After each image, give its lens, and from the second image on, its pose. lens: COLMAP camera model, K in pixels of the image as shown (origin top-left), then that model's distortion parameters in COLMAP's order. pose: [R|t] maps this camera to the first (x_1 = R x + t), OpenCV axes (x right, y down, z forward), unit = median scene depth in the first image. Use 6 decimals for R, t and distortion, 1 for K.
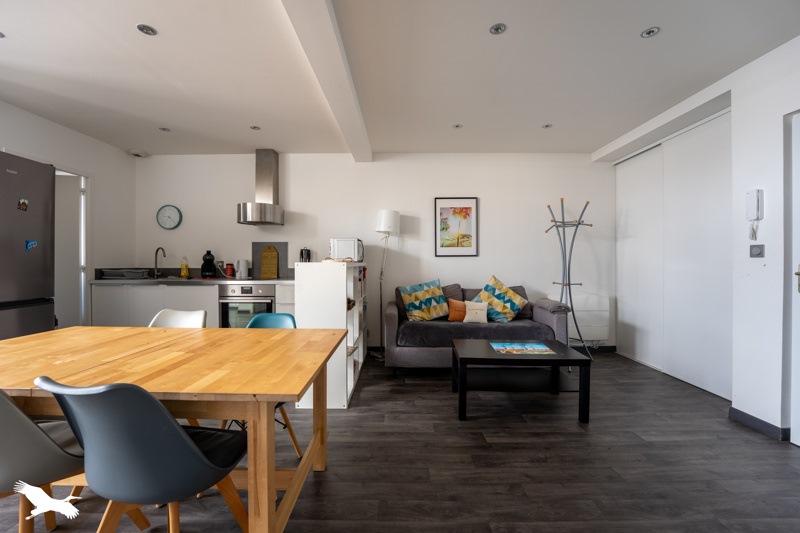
lens RADIAL K [[330.9, 0, 397.2], [0, 330.9, 266.9], [0, 0, 1]] dist [-0.026970, 0.000609]
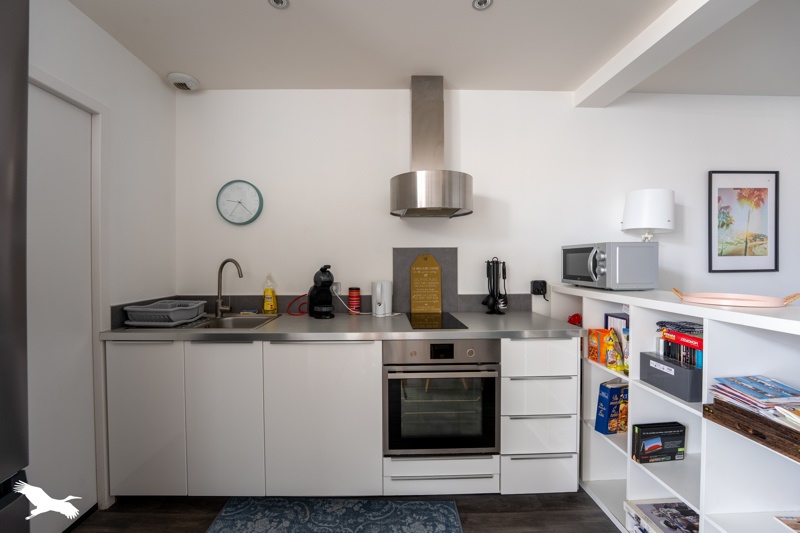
lens RADIAL K [[330.9, 0, 386.5], [0, 330.9, 264.8], [0, 0, 1]] dist [-0.026970, 0.000609]
pose [[0.999796, -0.004674, 0.019669, -0.468570], [0.004642, 0.999988, 0.001631, -0.048310], [-0.019676, -0.001540, 0.999805, 0.448326]]
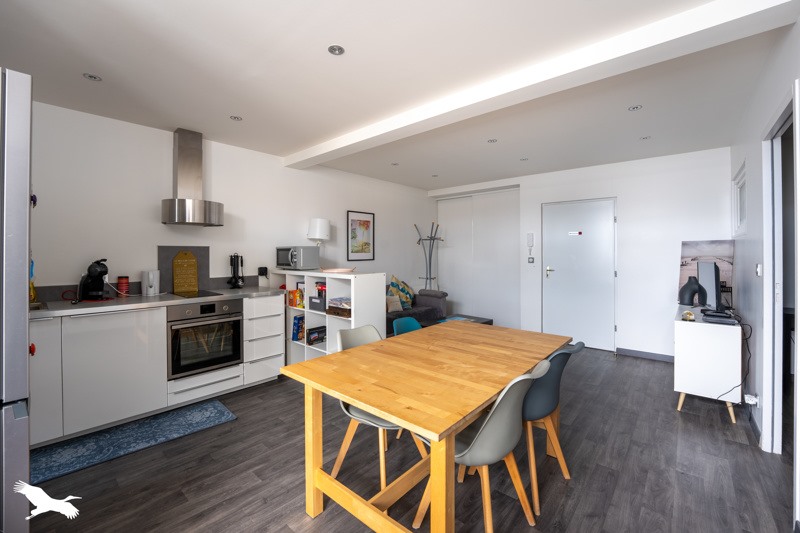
lens RADIAL K [[330.9, 0, 404.9], [0, 330.9, 252.2], [0, 0, 1]] dist [-0.026970, 0.000609]
pose [[0.647726, 0.001298, 0.761872, -0.649673], [0.009847, 0.999901, -0.010075, -0.048236], [-0.761810, 0.014028, 0.647649, 0.089602]]
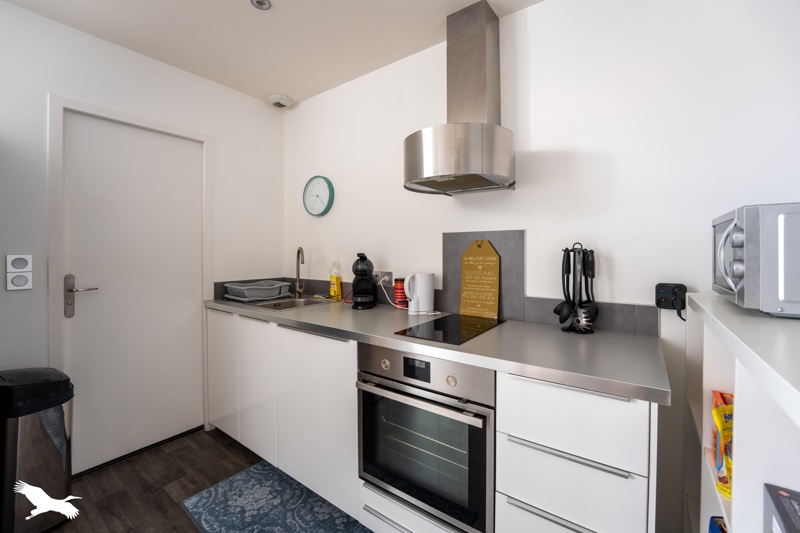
lens RADIAL K [[330.9, 0, 390.0], [0, 330.9, 250.5], [0, 0, 1]] dist [-0.026970, 0.000609]
pose [[0.802171, -0.002030, -0.597091, -0.228938], [-0.002543, 0.999974, -0.006817, -0.047905], [0.597089, 0.006986, 0.802145, 0.596108]]
